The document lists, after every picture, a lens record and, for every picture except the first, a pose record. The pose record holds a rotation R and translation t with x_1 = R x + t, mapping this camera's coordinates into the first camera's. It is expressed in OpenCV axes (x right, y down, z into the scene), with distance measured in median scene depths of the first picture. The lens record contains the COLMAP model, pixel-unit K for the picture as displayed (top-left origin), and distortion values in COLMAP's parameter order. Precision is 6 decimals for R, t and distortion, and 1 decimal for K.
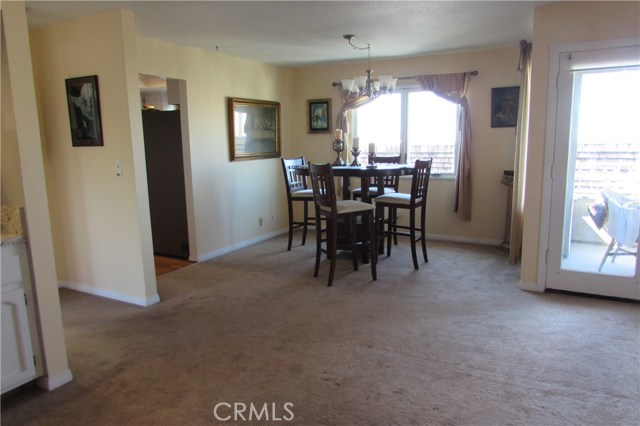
lens RADIAL K [[449.1, 0, 319.3], [0, 449.1, 210.1], [0, 0, 1]] dist [-0.031709, 0.003269]
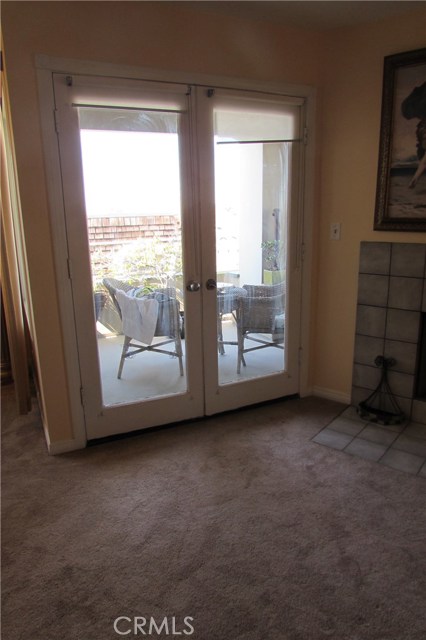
lens RADIAL K [[449.1, 0, 217.4], [0, 449.1, 320.7], [0, 0, 1]] dist [-0.031709, 0.003269]
pose [[0.576891, -0.192208, 0.793884, 0.129515], [0.134211, 0.981015, 0.139987, -0.076978], [-0.805719, 0.025791, 0.591736, 0.471176]]
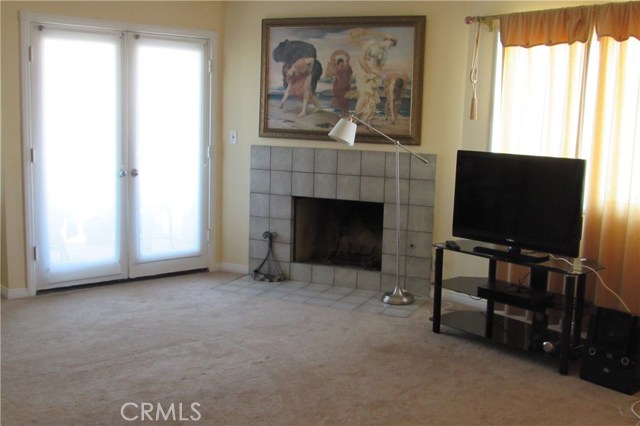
lens RADIAL K [[718.9, 0, 321.6], [0, 718.9, 211.7], [0, 0, 1]] dist [-0.039761, 0.000000]
pose [[0.354751, -0.098013, 0.929809, -0.605006], [0.109681, 0.991986, 0.062721, -0.001880], [-0.928505, 0.079732, 0.362658, -0.026515]]
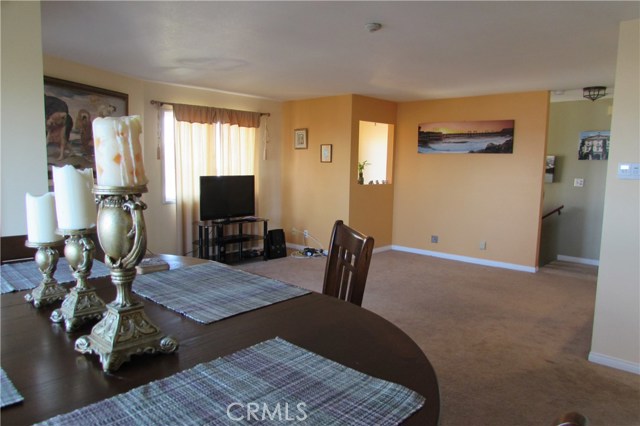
lens RADIAL K [[449.1, 0, 319.8], [0, 449.1, 214.7], [0, 0, 1]] dist [-0.031709, 0.003269]
pose [[-0.969512, -0.024605, 0.243805, -0.078813], [0.040953, 0.964683, 0.260212, -0.264292], [-0.241597, 0.262263, -0.934264, 1.610054]]
